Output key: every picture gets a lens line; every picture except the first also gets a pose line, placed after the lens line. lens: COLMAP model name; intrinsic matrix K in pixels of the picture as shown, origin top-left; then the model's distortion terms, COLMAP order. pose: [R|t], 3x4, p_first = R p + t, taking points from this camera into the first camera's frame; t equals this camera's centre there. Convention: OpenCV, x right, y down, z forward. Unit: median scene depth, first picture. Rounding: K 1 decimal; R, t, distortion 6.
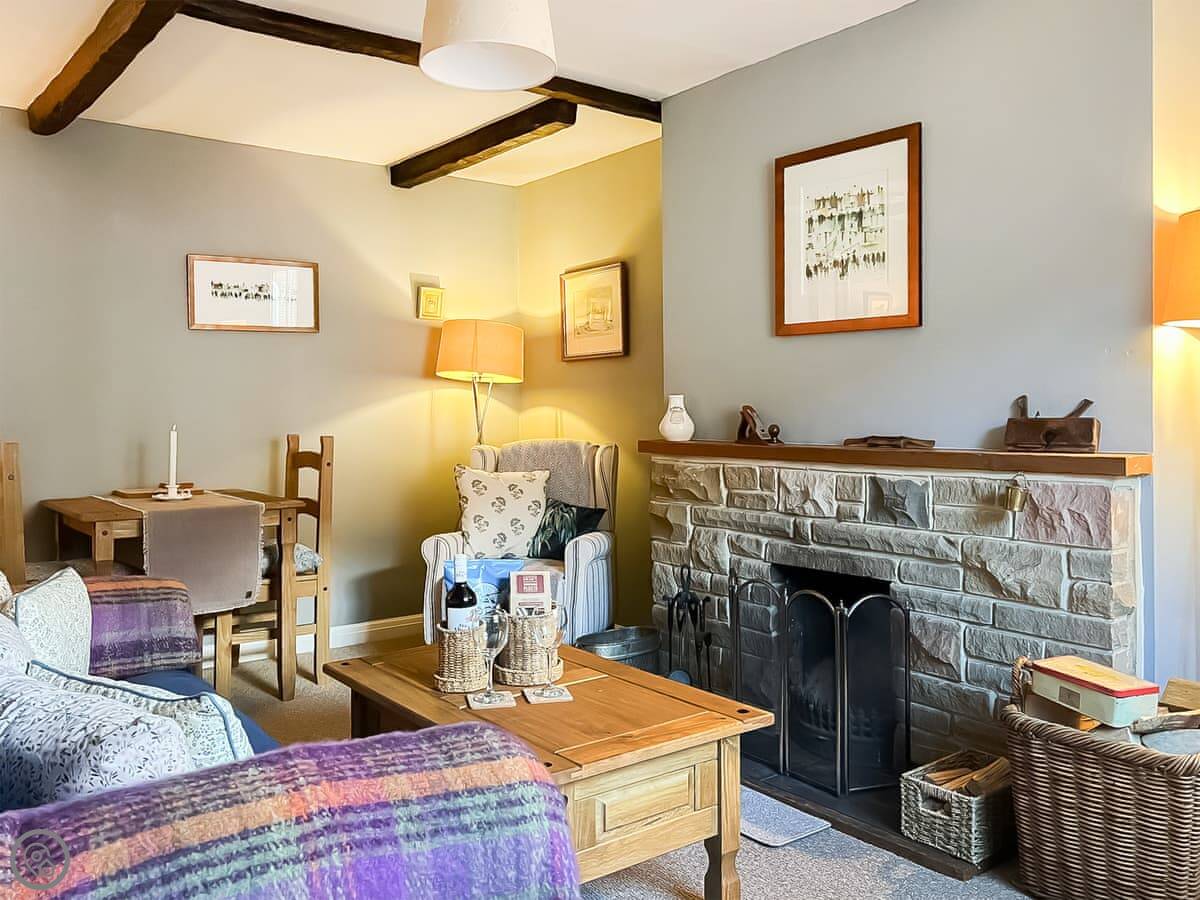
lens RADIAL K [[995.9, 0, 595.4], [0, 995.9, 457.4], [0, 0, 1]] dist [0.045487, -0.020301]
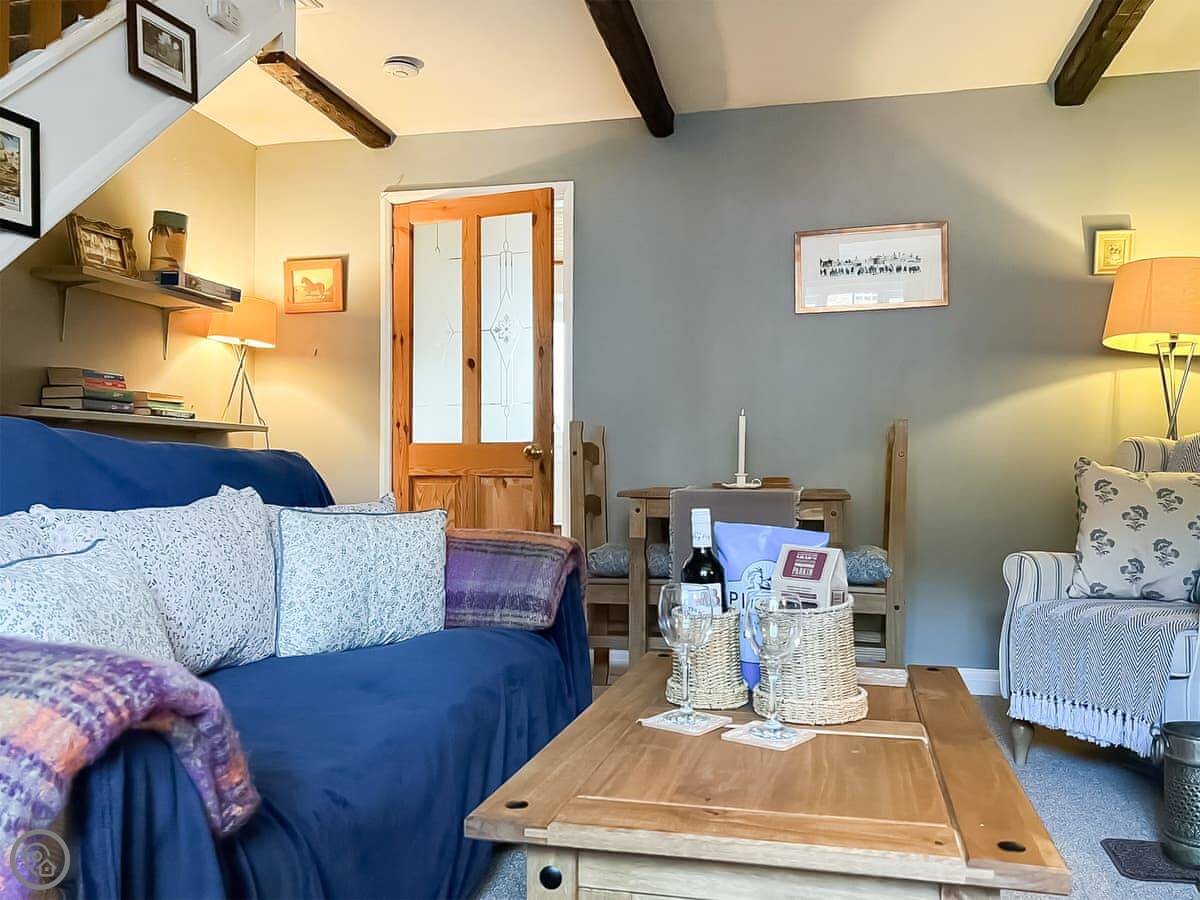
lens RADIAL K [[995.9, 0, 598.0], [0, 995.9, 476.5], [0, 0, 1]] dist [0.045487, -0.020301]
pose [[0.633988, 0.014559, -0.773206, 0.203177], [-0.050181, 0.998490, -0.022345, 0.054594], [0.771713, 0.052967, 0.633762, 0.291487]]
